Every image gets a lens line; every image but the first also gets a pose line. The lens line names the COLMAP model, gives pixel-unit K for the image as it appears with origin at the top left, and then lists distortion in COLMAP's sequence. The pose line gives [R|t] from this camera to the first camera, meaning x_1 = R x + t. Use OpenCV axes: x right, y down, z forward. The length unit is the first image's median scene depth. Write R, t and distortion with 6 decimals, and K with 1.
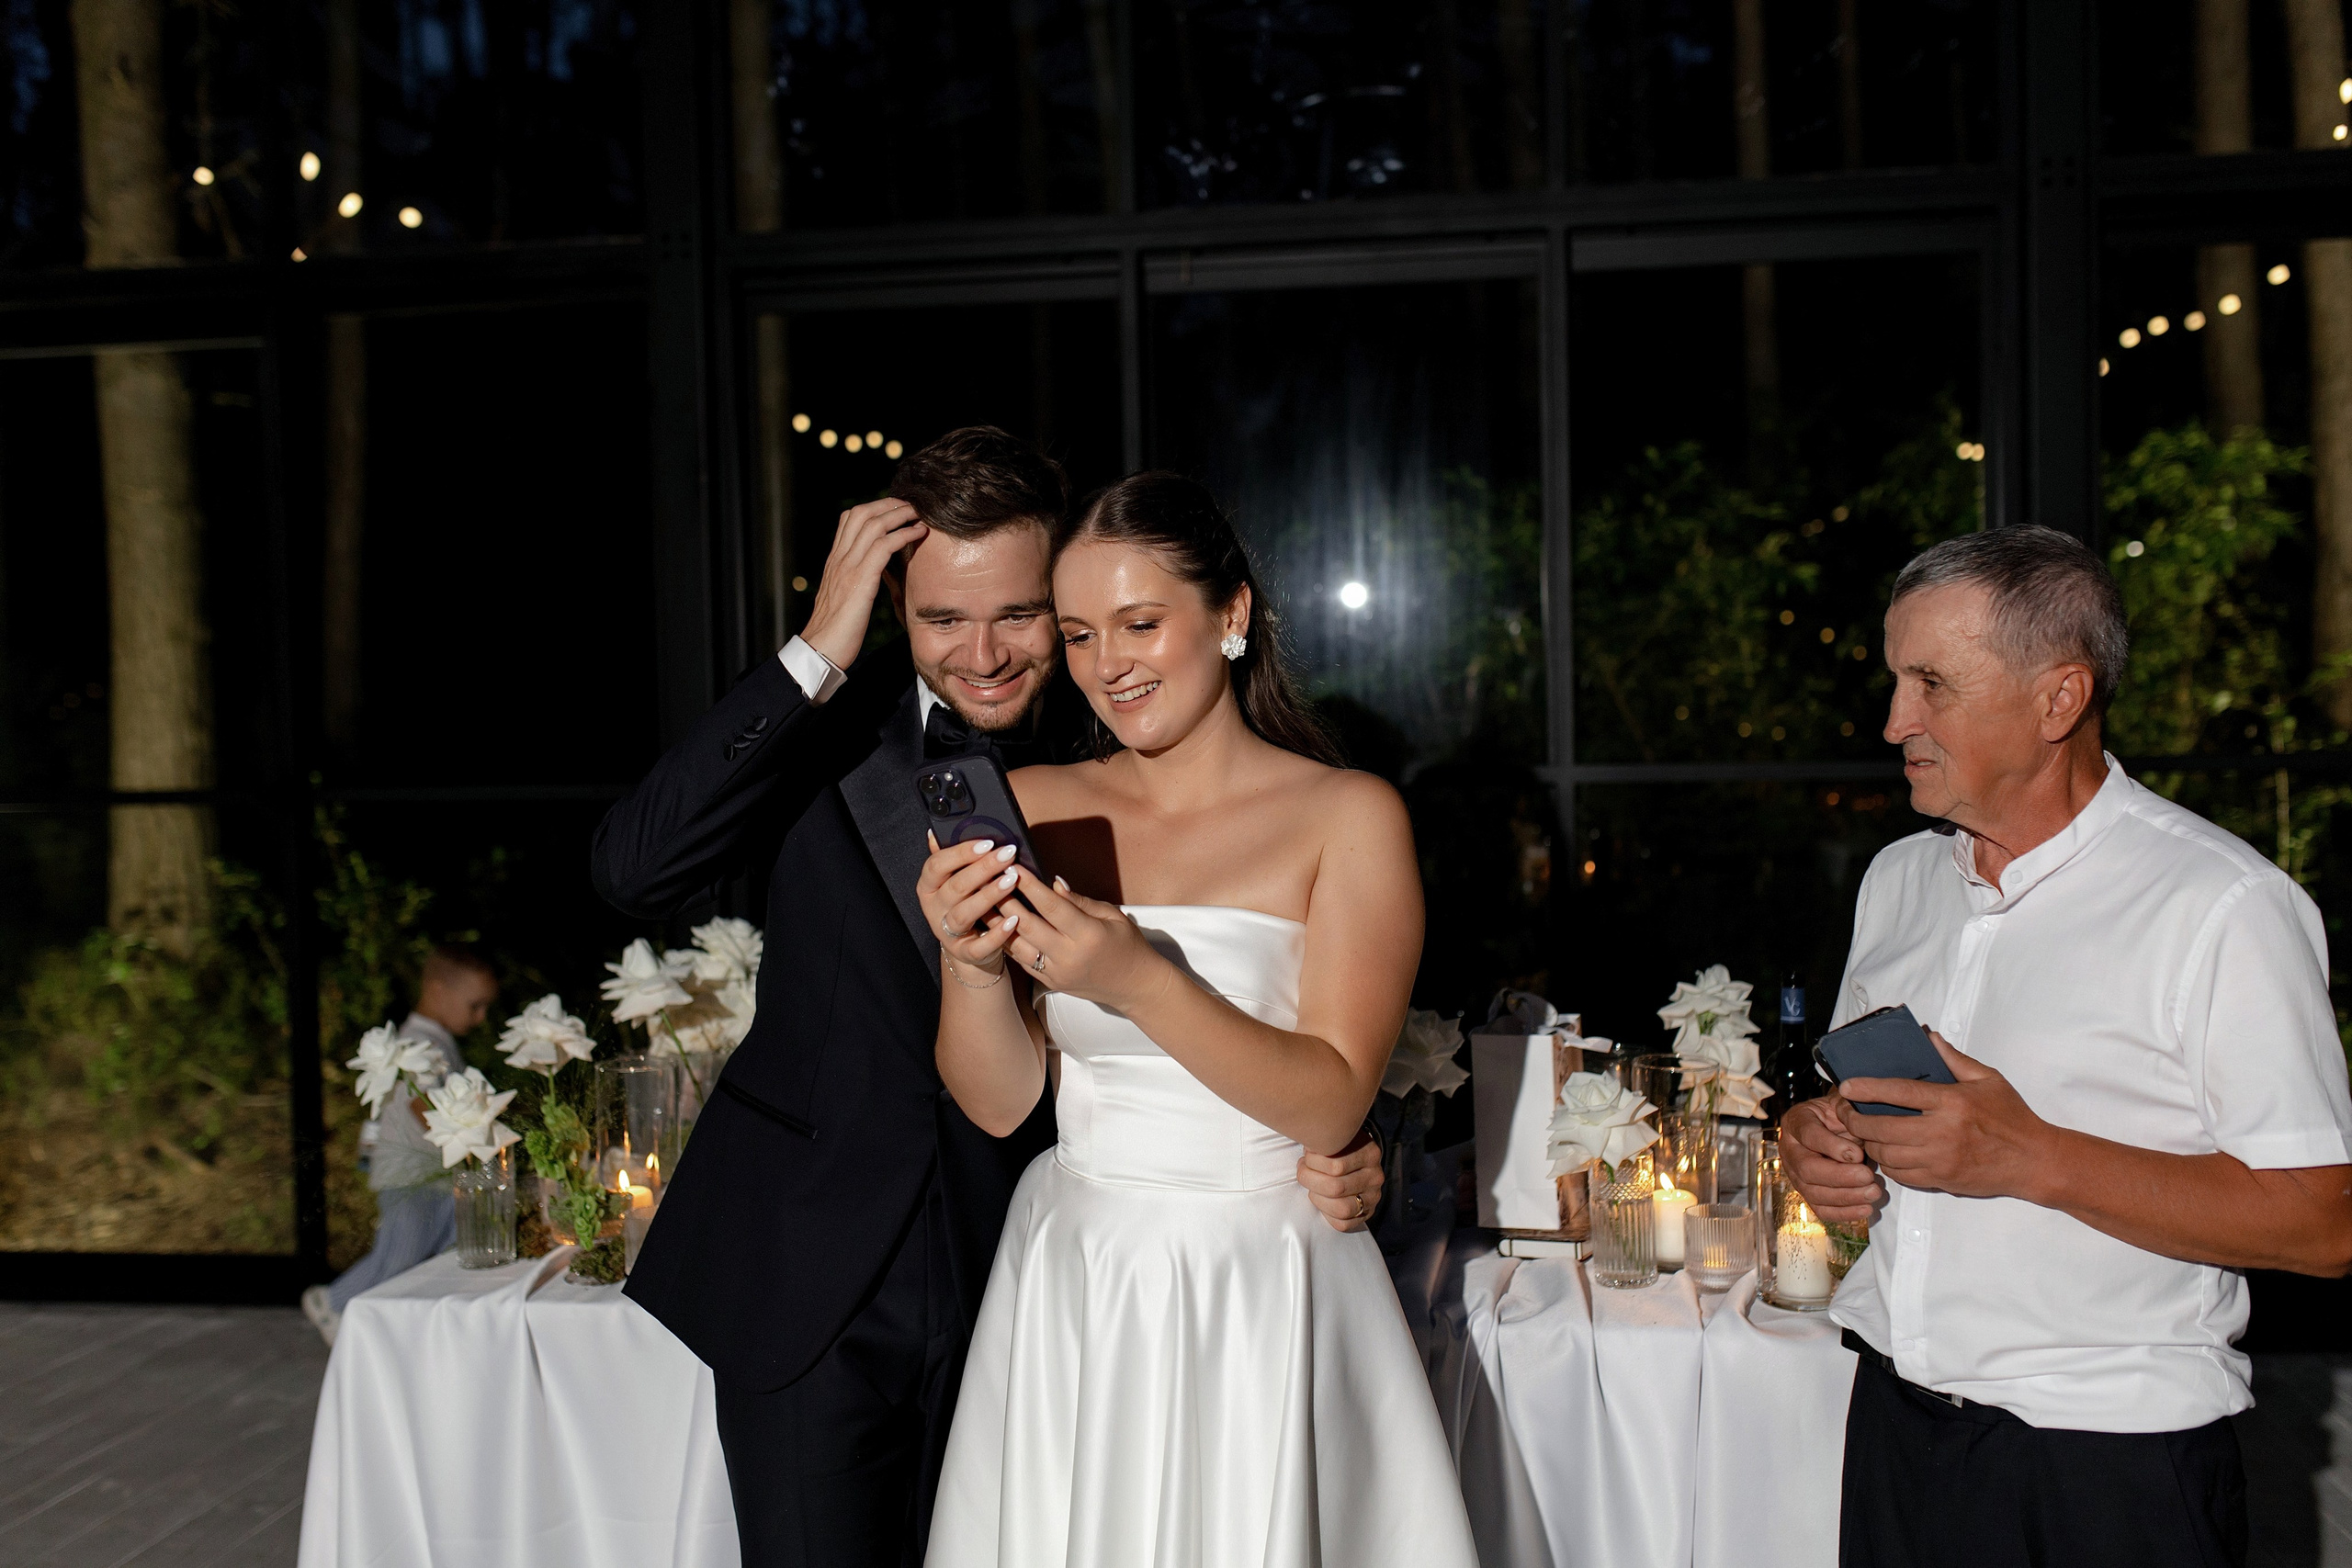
lens RADIAL K [[2222.4, 0, 1175.5], [0, 2222.4, 784.8], [0, 0, 1]] dist [-0.000958, 0.000000]
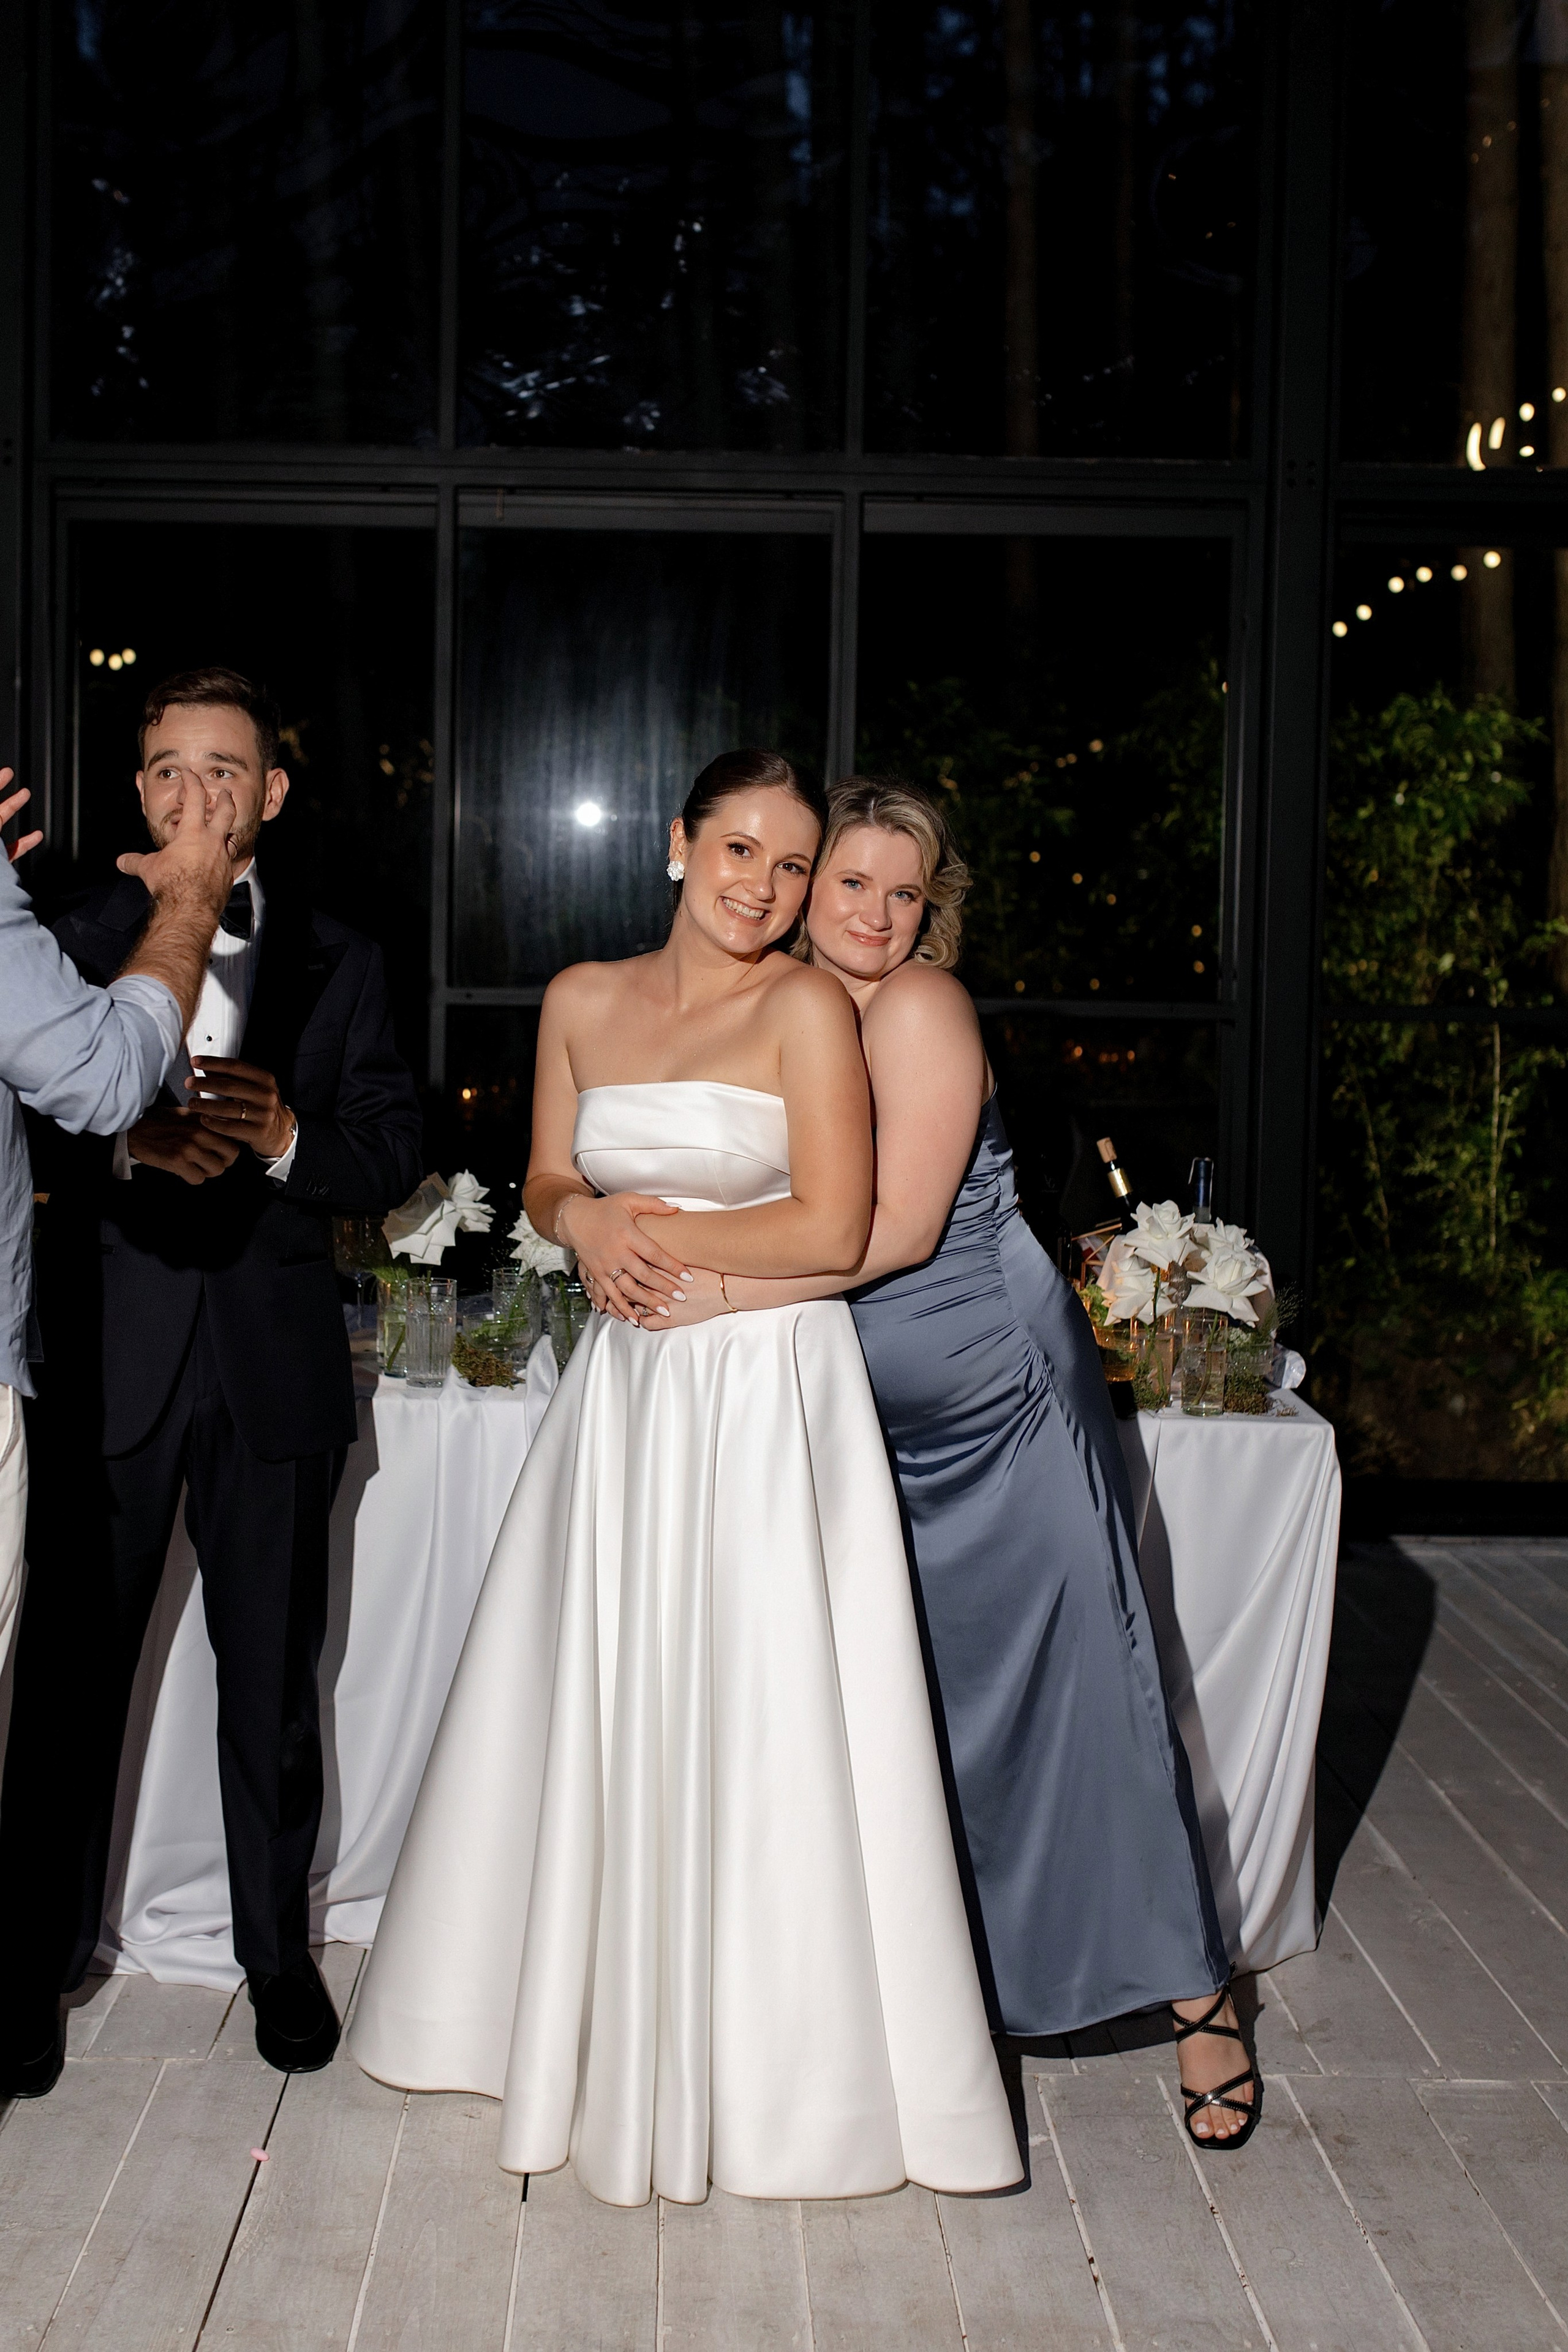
lens RADIAL K [[2647.1, 0, 674.9], [0, 2647.1, 1070.2], [0, 0, 1]] dist [-0.001682, 0.000000]
pose [[0.989924, 0.033078, 0.137683, -0.048872], [-0.035206, 0.999295, 0.013044, 0.008556], [-0.137155, -0.017760, 0.990390, -0.157445]]
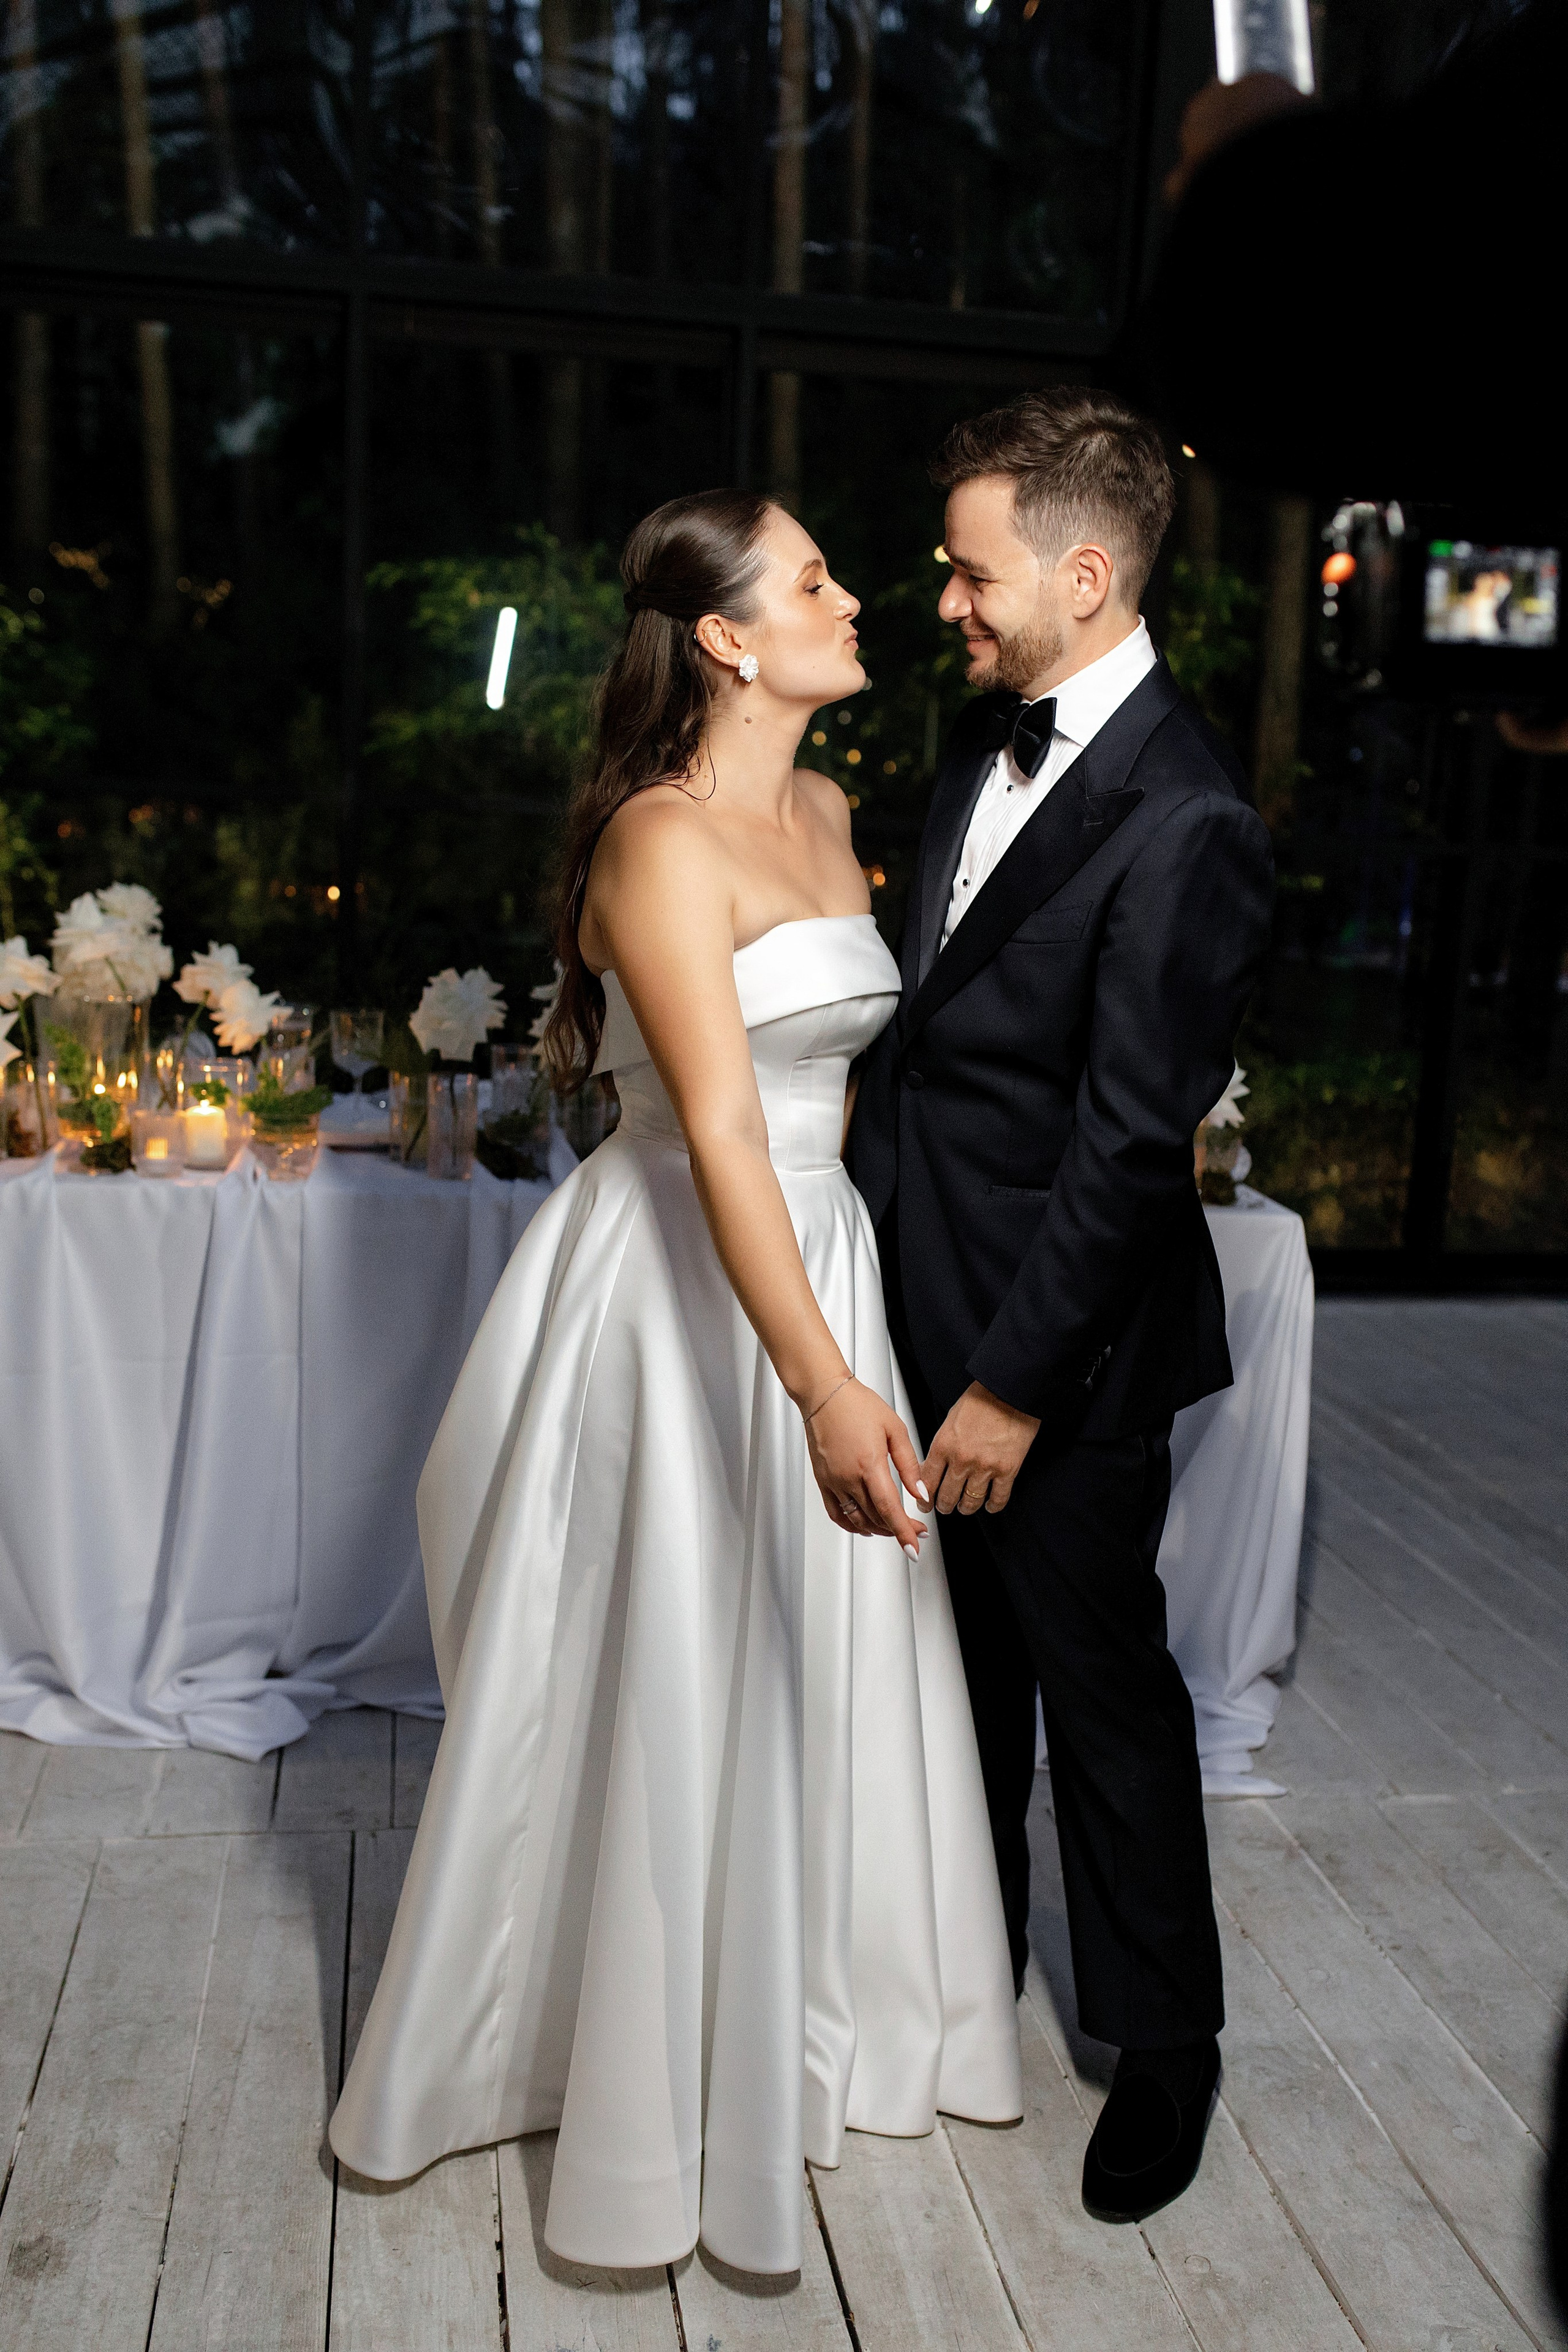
lens RADIAL K [[2222.6, 0, 788.0], [0, 2222.6, 1182.0], [0, 0, 1]] dist [-0.000958, 0.000000]
pose [[0.951500, 0.015419, 0.307261, -0.092820], [-0.060797, 0.988471, 0.138667, 0.013324], [-0.301581, -0.150623, 0.941468, -0.083183]]
